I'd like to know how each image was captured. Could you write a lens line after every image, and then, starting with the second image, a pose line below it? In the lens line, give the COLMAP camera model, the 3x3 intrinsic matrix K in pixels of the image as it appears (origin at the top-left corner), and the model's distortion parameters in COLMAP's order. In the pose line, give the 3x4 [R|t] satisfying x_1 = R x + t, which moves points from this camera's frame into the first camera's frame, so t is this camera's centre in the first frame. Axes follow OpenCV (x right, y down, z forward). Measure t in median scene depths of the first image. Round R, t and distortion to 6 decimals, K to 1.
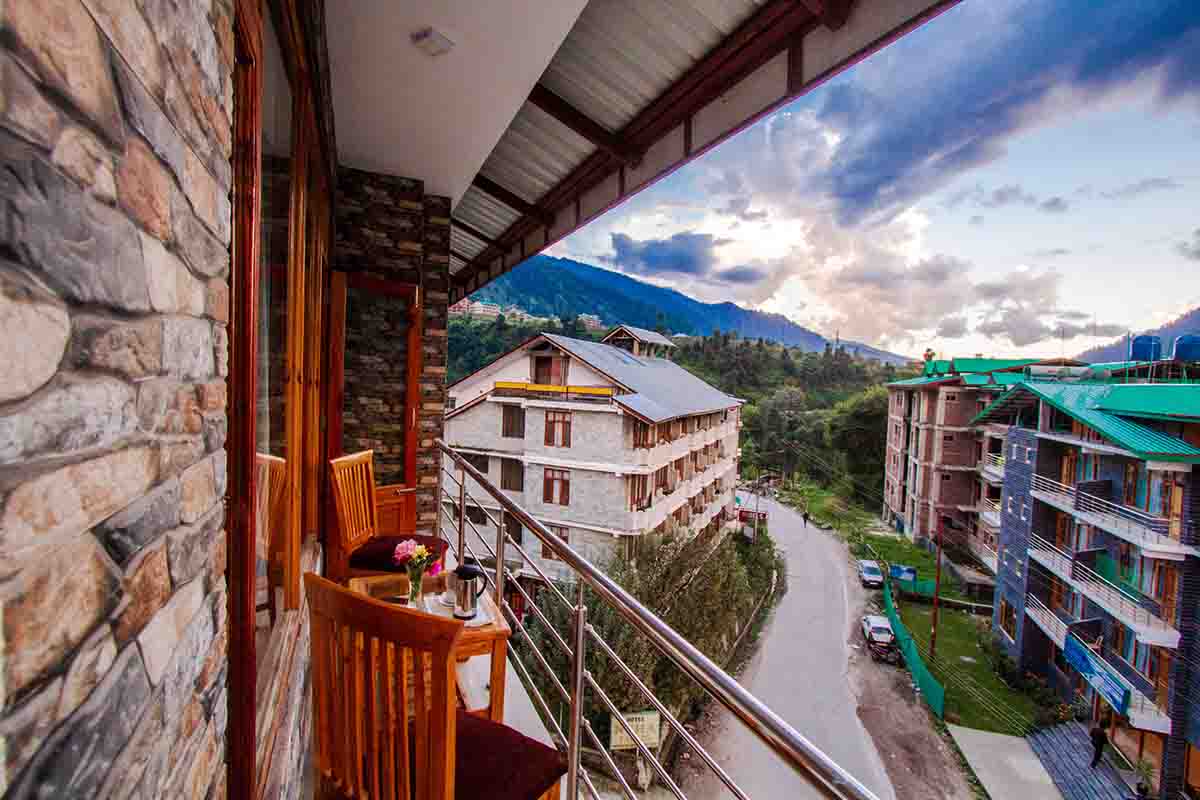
lens RADIAL K [[574.1, 0, 600.0], [0, 574.1, 400.0], [0, 0, 1]] dist [-0.000040, -0.000001]
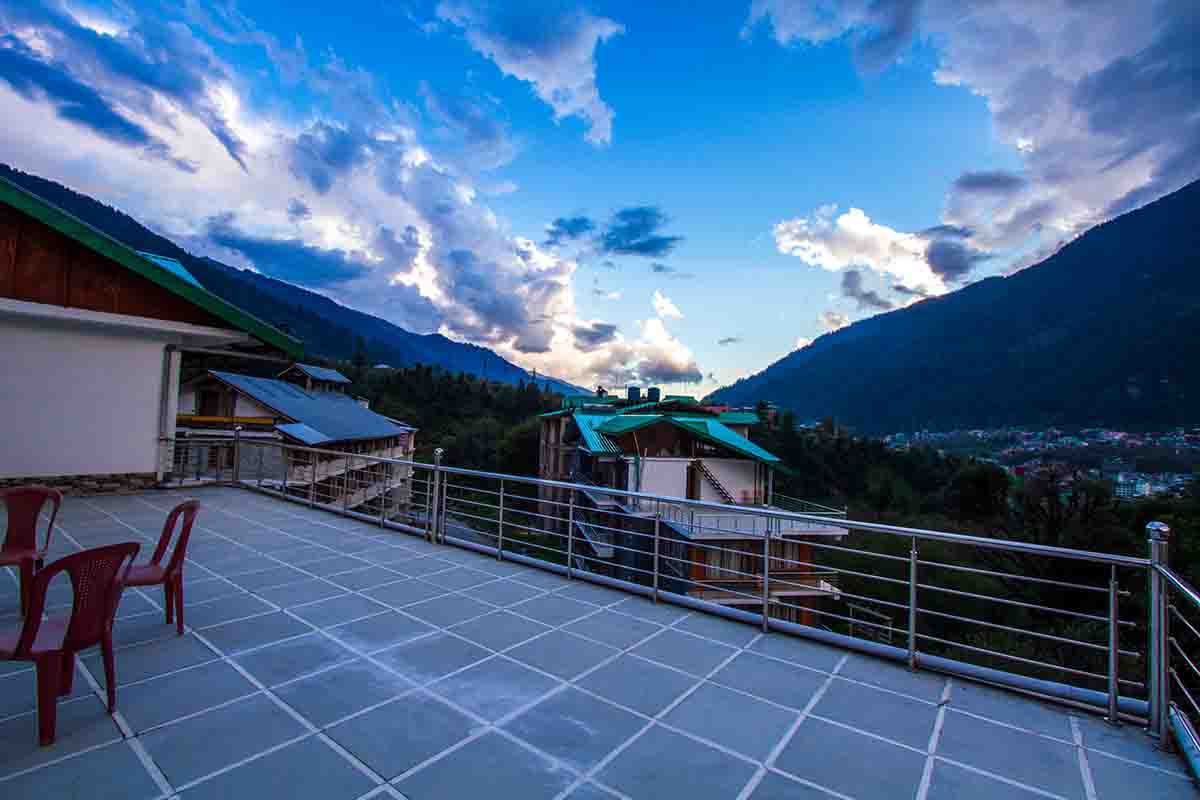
lens RADIAL K [[534.9, 0, 600.0], [0, 534.9, 400.0], [0, 0, 1]] dist [0.002302, 0.000206]
pose [[0.864173, 0.017367, 0.502894, 0.033955], [0.009895, 0.998625, -0.051489, 0.003947], [-0.503097, 0.049472, 0.862813, -0.286618]]
